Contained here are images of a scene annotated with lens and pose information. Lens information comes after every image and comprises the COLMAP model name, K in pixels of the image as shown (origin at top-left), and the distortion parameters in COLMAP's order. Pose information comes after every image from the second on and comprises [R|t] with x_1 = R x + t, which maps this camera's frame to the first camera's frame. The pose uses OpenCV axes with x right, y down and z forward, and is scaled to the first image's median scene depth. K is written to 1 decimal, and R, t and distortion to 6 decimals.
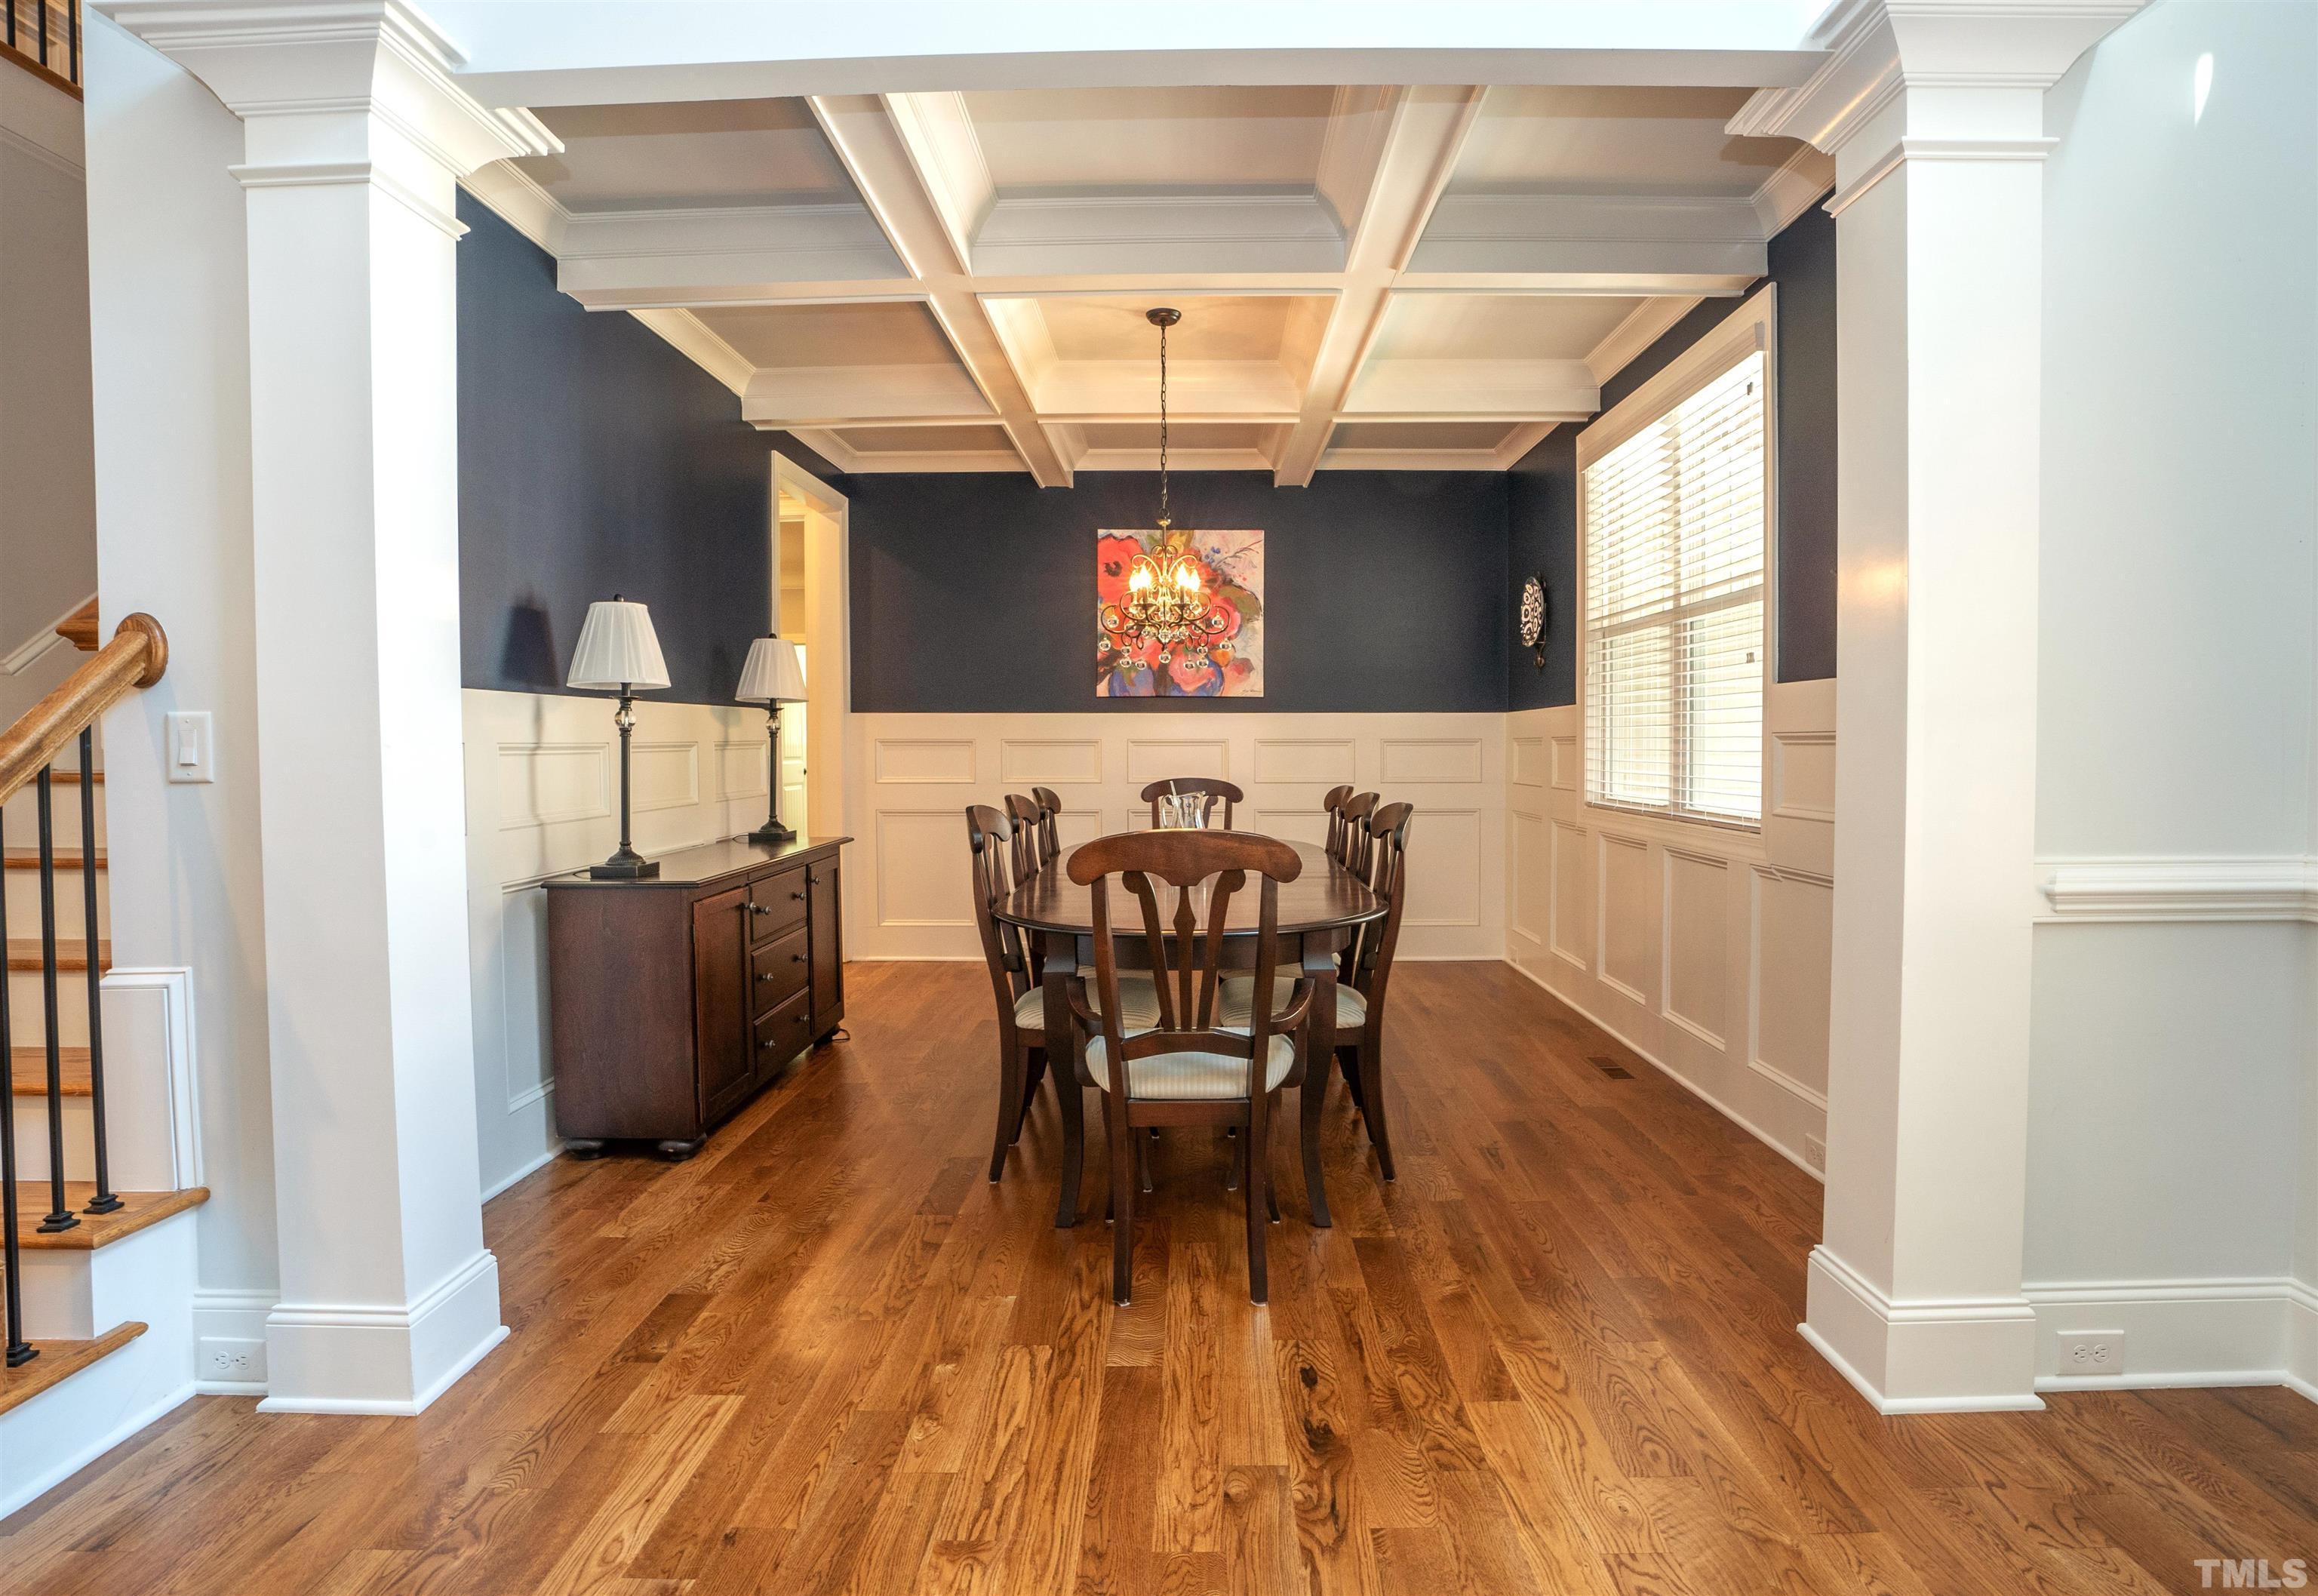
lens RADIAL K [[1168.8, 0, 1166.6], [0, 1168.8, 777.4], [0, 0, 1]] dist [-0.041623, 0.007646]
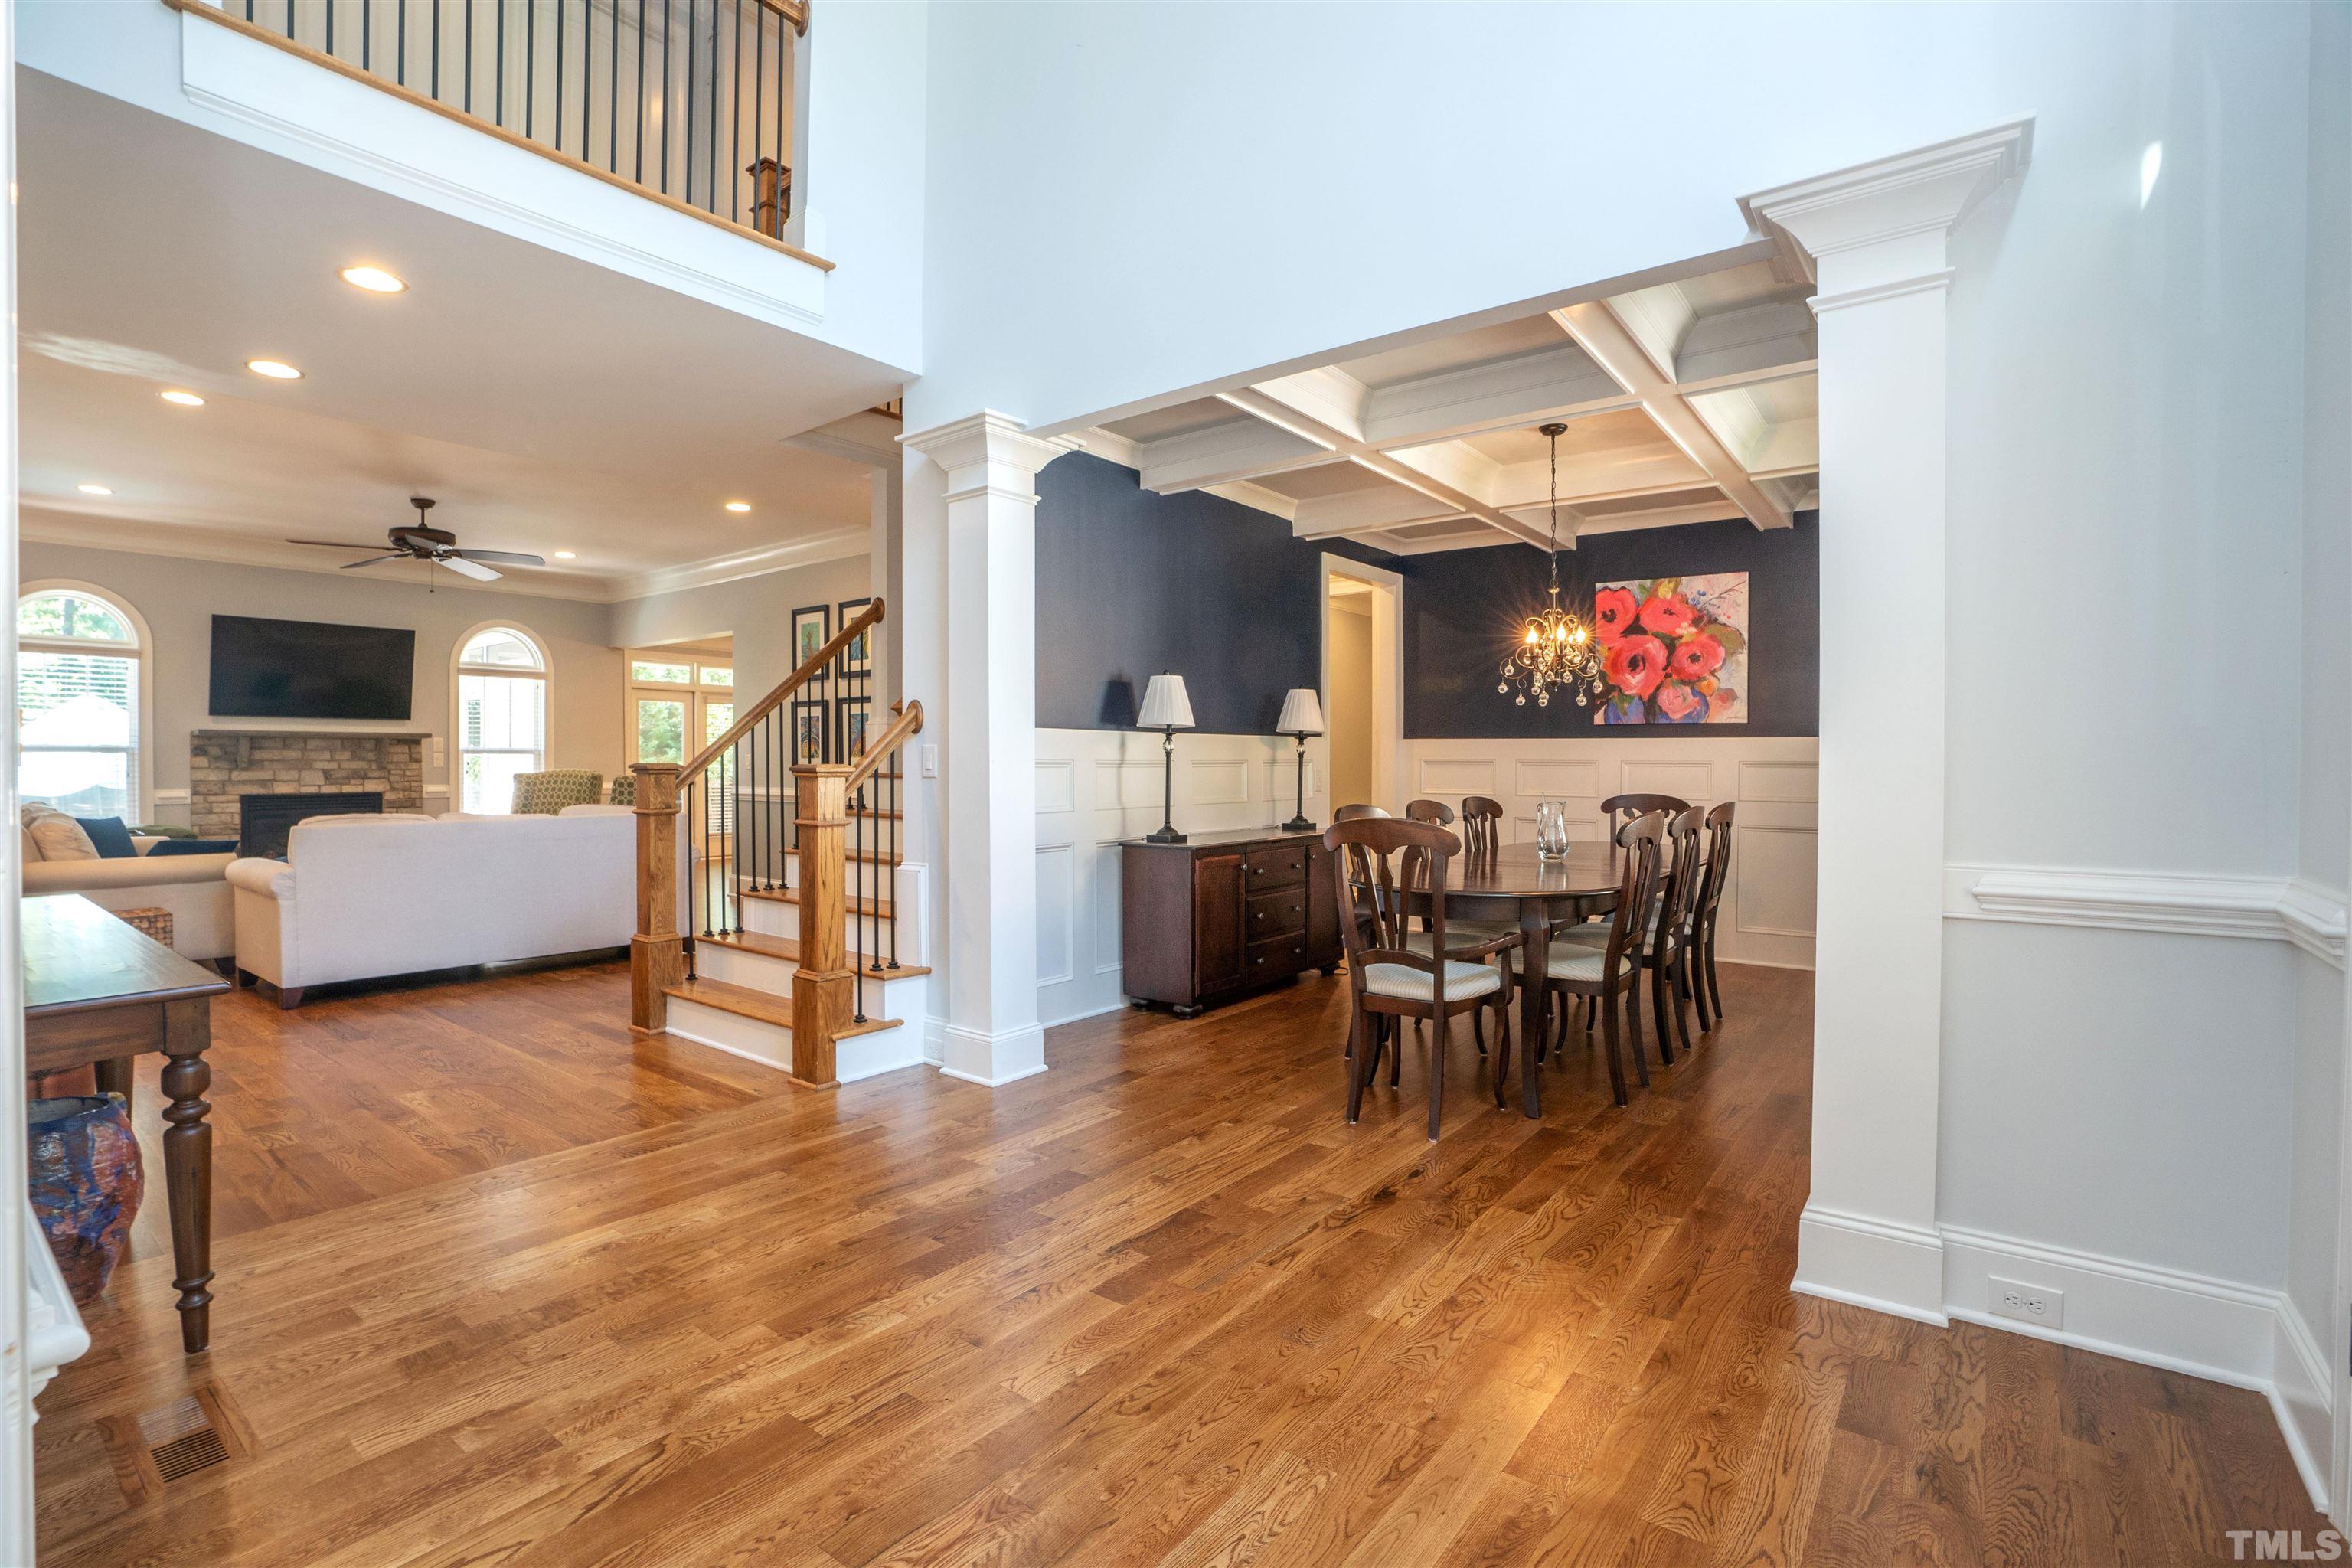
lens RADIAL K [[1102.7, 0, 1187.4], [0, 1102.7, 774.0], [0, 0, 1]] dist [-0.030831, 0.009673]
pose [[0.804082, 0.013497, -0.594366, 0.520517], [-0.024940, 0.999628, -0.011040, 0.006346], [0.593996, 0.023700, 0.804119, -0.260840]]
